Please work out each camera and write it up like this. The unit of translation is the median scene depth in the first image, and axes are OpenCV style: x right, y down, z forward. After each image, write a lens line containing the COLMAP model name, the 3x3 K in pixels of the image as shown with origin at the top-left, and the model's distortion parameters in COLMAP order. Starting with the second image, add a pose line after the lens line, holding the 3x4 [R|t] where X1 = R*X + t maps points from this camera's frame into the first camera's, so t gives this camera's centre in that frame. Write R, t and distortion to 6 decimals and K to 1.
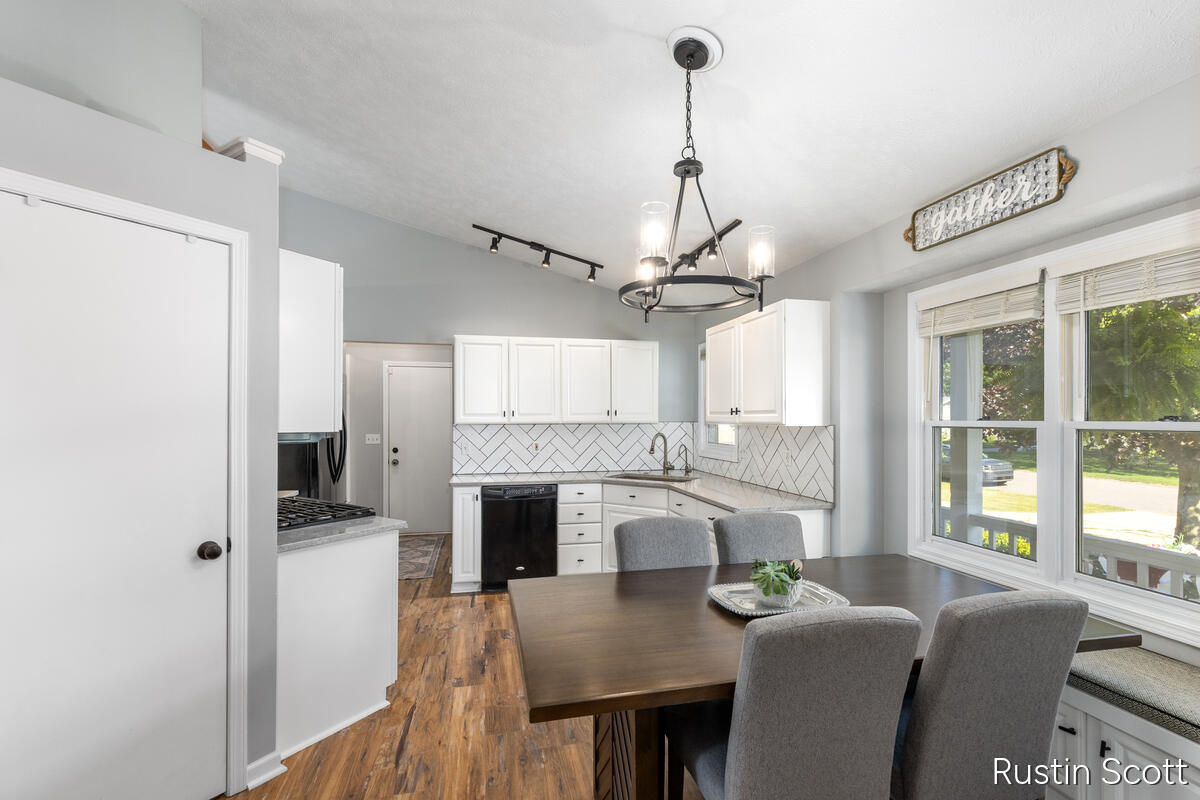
lens RADIAL K [[548.3, 0, 608.5], [0, 548.3, 410.6], [0, 0, 1]] dist [-0.002537, -0.000678]
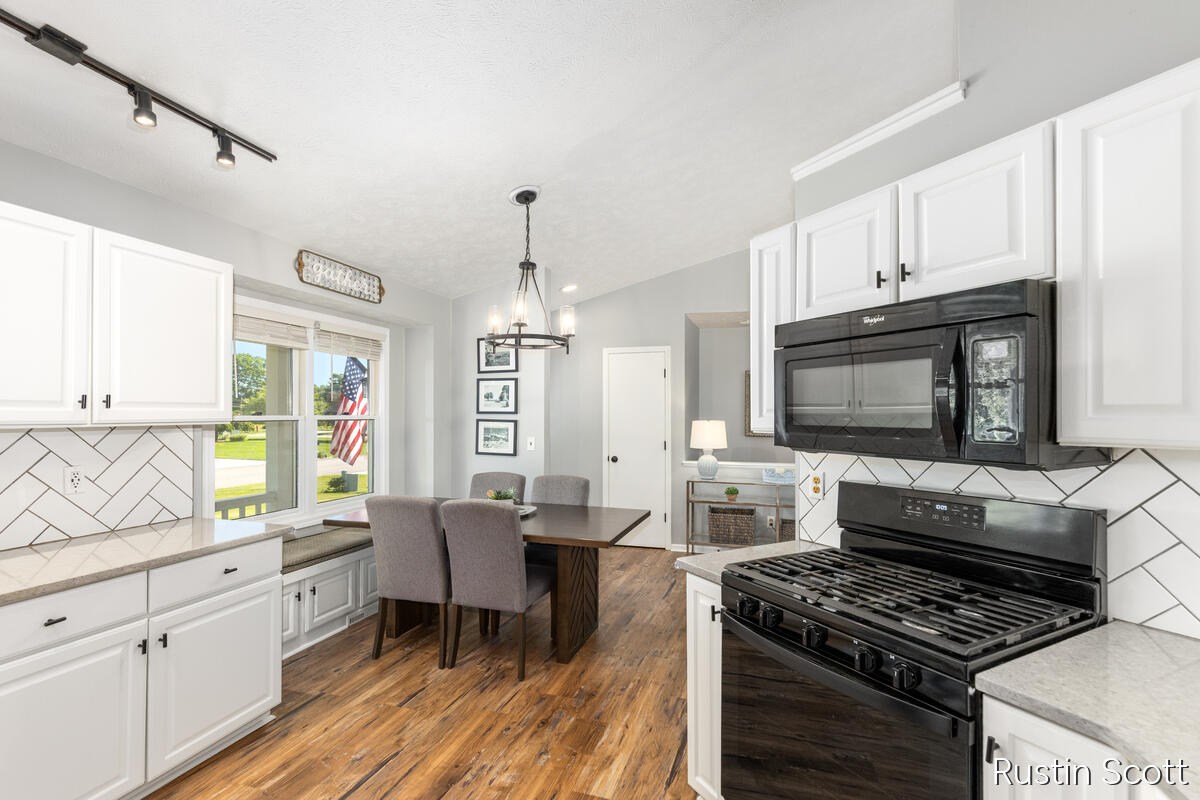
lens RADIAL K [[548.3, 0, 600.2], [0, 548.3, 410.1], [0, 0, 1]] dist [-0.002537, -0.000678]
pose [[-0.857798, -0.000275, 0.513986, -0.722669], [-0.010391, 0.999805, -0.016808, 0.019985], [-0.513881, -0.019759, -0.857634, 1.856760]]
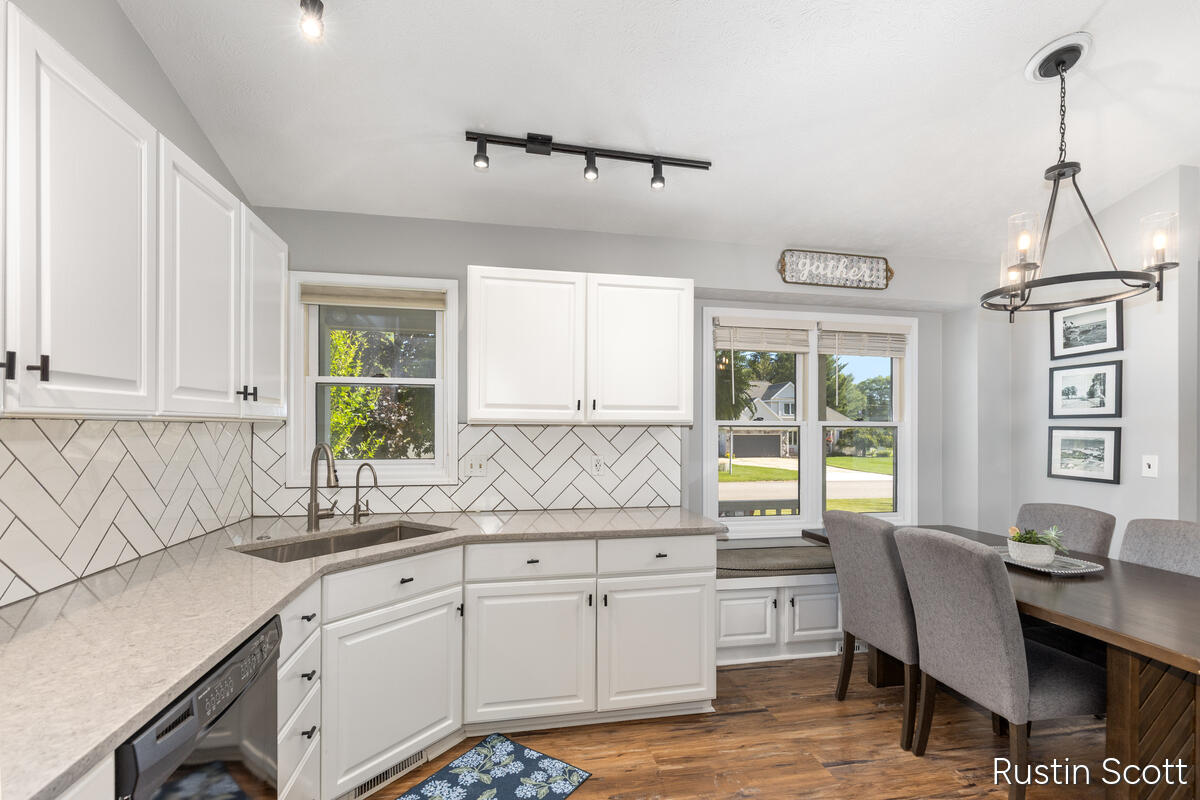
lens RADIAL K [[548.3, 0, 603.5], [0, 548.3, 428.2], [0, 0, 1]] dist [-0.002537, -0.000678]
pose [[0.035046, 0.001169, 0.999385, -0.730665], [-0.017154, 0.999853, -0.000568, 0.047450], [-0.999238, -0.017124, 0.035061, 1.465656]]
